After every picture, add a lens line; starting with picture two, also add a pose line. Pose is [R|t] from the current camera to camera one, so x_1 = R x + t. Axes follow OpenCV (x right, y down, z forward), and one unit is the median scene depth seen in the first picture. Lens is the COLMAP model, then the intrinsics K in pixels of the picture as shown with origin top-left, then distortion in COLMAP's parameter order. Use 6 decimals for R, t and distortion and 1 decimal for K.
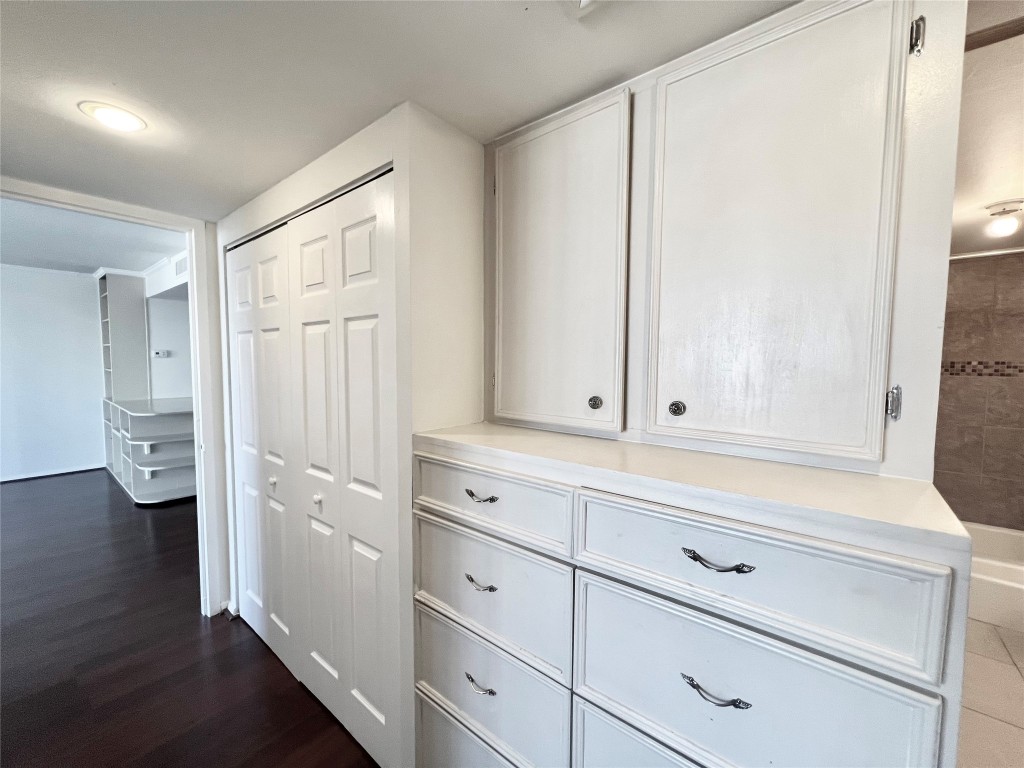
lens RADIAL K [[410.1, 0, 513.9], [0, 410.1, 384.2], [0, 0, 1]] dist [-0.001844, 0.000112]
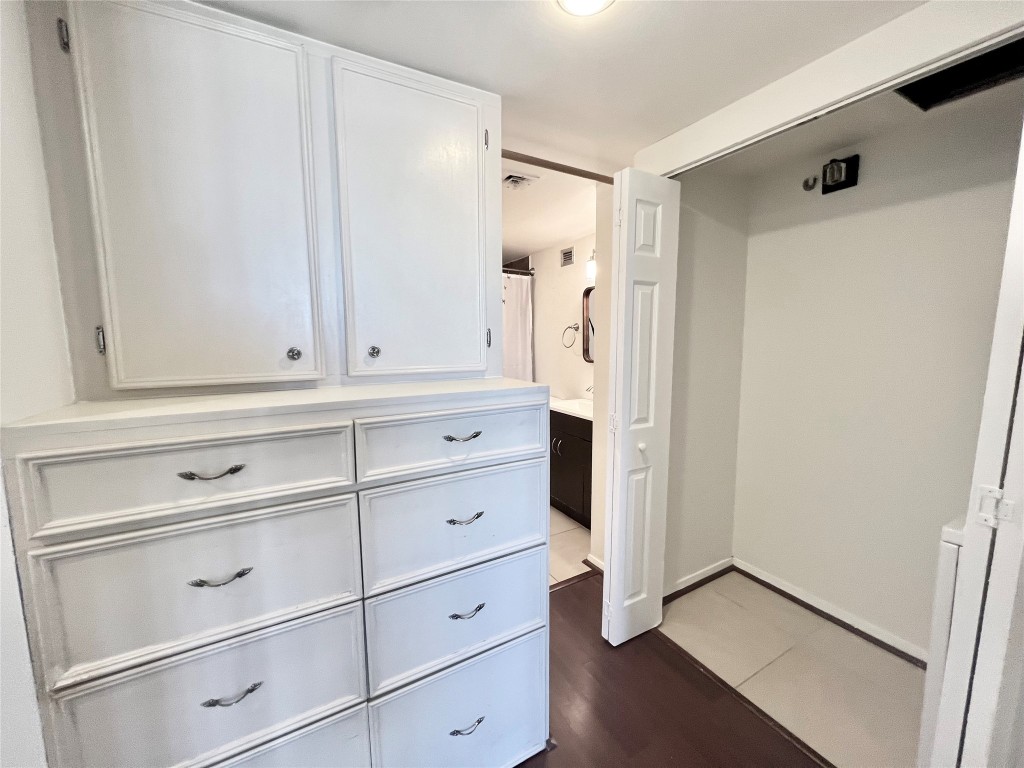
lens RADIAL K [[410.1, 0, 513.9], [0, 410.1, 384.2], [0, 0, 1]] dist [-0.001844, 0.000112]
pose [[0.377945, -0.117050, 0.918399, -0.206105], [0.063751, 0.992912, 0.100311, 0.020712], [-0.923631, 0.020637, 0.382728, 0.050131]]
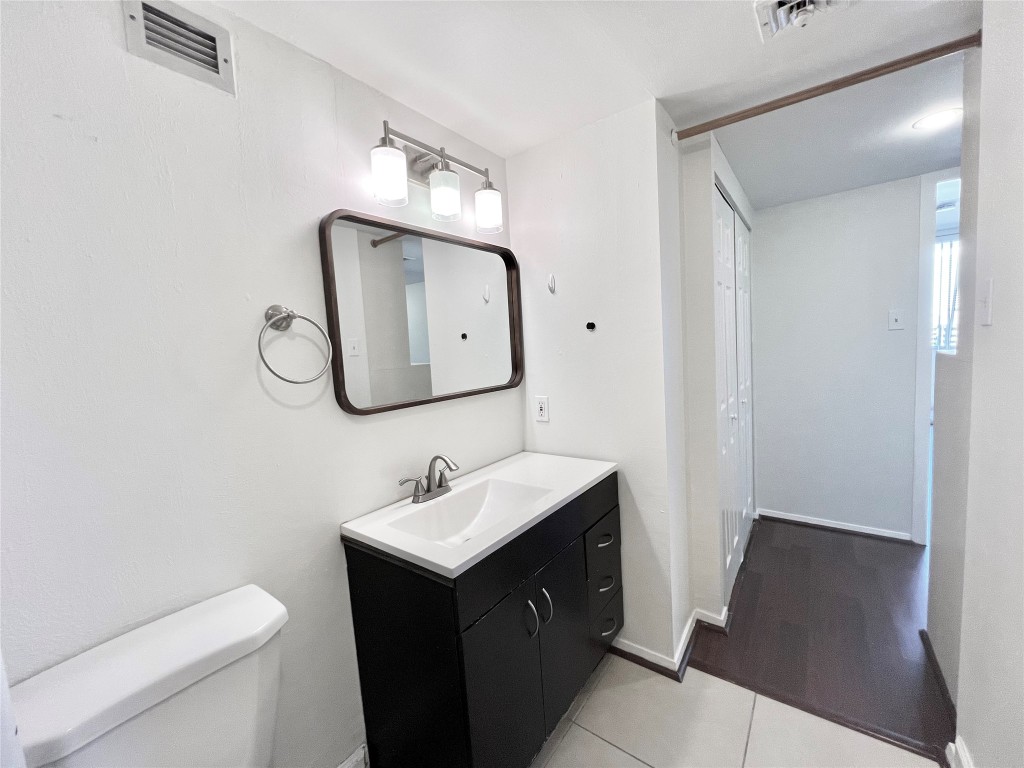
lens RADIAL K [[410.1, 0, 513.9], [0, 410.1, 384.2], [0, 0, 1]] dist [-0.001844, 0.000112]
pose [[-0.997874, 0.054261, -0.036096, 0.870095], [0.048646, 0.988744, 0.141491, 0.002643], [0.043367, 0.139434, -0.989281, 0.769587]]
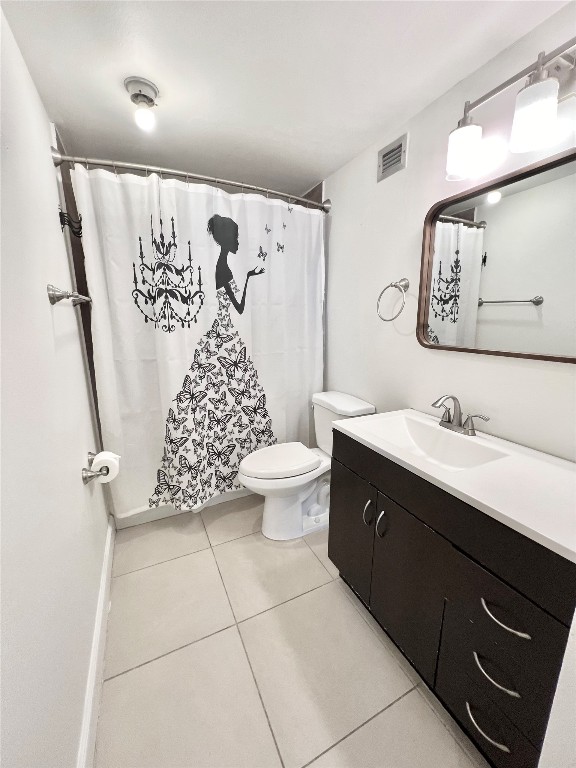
lens RADIAL K [[307.6, 0, 288.0], [0, 307.6, 384.0], [0, 0, 1]] dist [-0.001844, 0.000112]
pose [[0.428860, -0.205030, 0.879797, 0.457723], [0.060400, 0.978232, 0.198528, 0.035993], [-0.901350, -0.032001, 0.431908, 0.301701]]
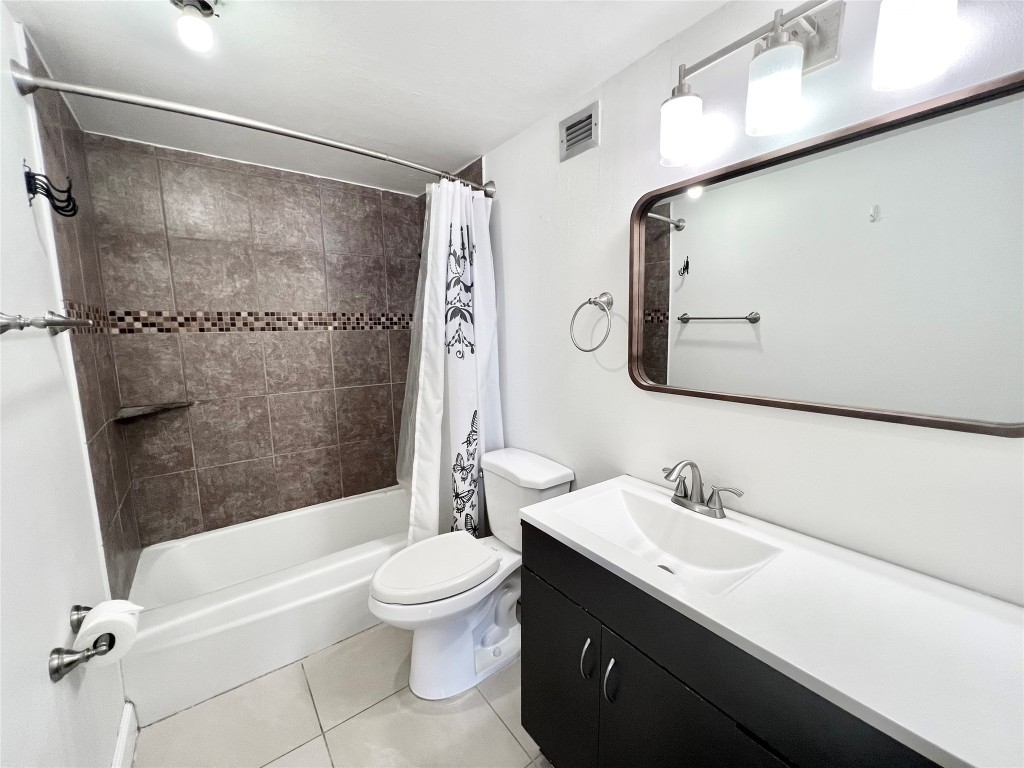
lens RADIAL K [[410.1, 0, 513.9], [0, 410.1, 384.2], [0, 0, 1]] dist [-0.001844, 0.000112]
pose [[0.244798, -0.142201, 0.959090, 0.519958], [0.069192, 0.989227, 0.129009, 0.013310], [-0.967102, 0.034780, 0.252000, 0.343617]]
